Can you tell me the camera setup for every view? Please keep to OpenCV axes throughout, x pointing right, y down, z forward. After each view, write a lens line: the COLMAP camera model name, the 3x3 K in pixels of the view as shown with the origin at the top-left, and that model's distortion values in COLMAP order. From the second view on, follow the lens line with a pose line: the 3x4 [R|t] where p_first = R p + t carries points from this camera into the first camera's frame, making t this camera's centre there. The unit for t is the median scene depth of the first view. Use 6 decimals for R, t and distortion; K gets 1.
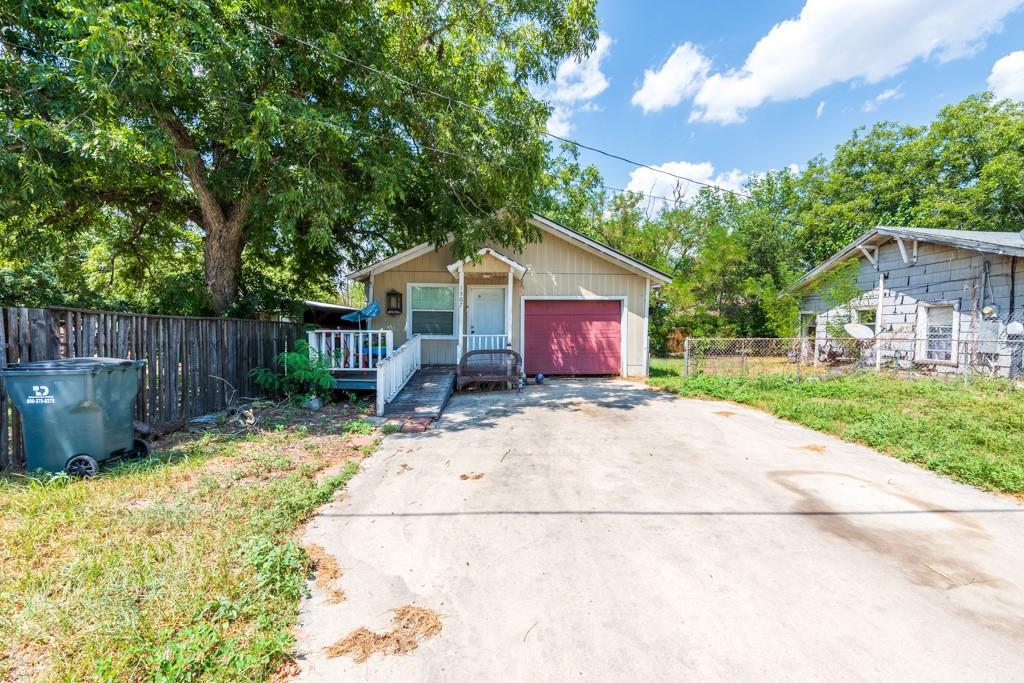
lens RADIAL K [[401.1, 0, 512.0], [0, 401.1, 338.7], [0, 0, 1]] dist [0.008934, -0.002416]
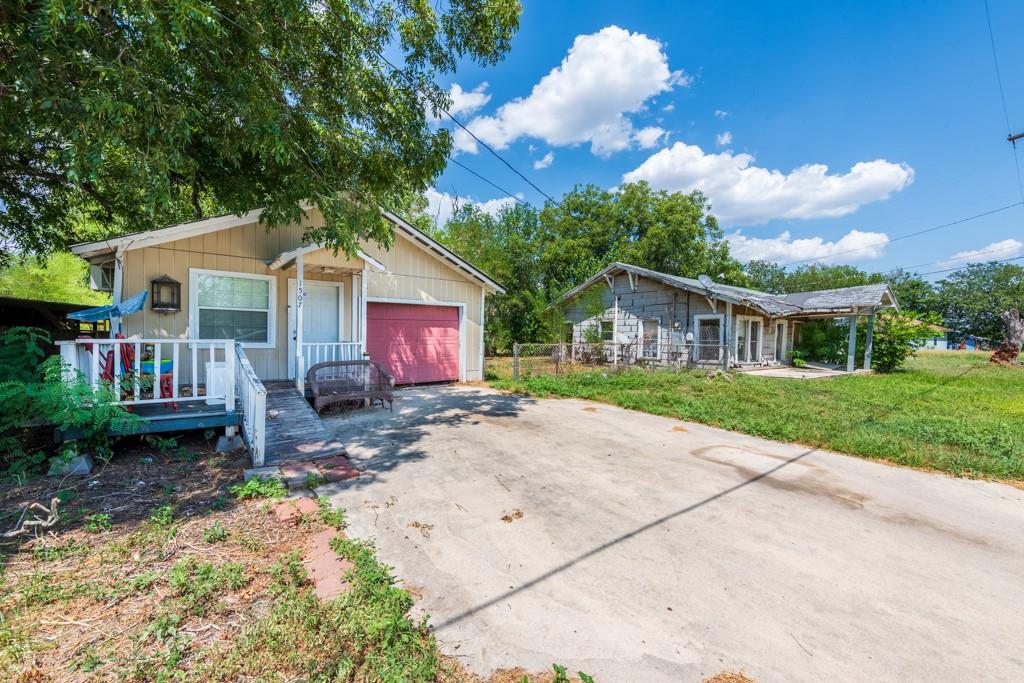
lens RADIAL K [[401.1, 0, 512.0], [0, 401.1, 336.4], [0, 0, 1]] dist [0.008934, -0.002416]
pose [[0.812484, 0.003312, 0.582974, -0.237834], [0.002479, 0.999955, -0.009137, -0.013485], [-0.582978, 0.008869, 0.812439, 0.116704]]
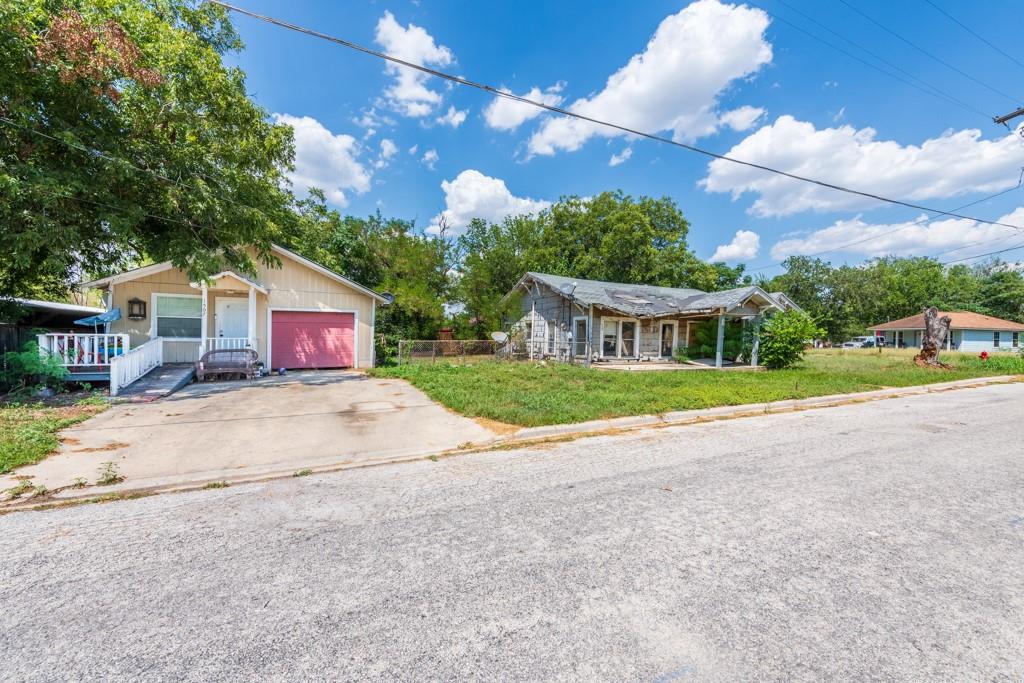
lens RADIAL K [[401.1, 0, 511.6], [0, 401.1, 340.0], [0, 0, 1]] dist [0.008934, -0.002416]
pose [[0.909077, 0.001055, 0.416626, 0.220743], [0.000058, 0.999996, -0.002659, 0.000688], [-0.416628, 0.002441, 0.909074, -0.546753]]
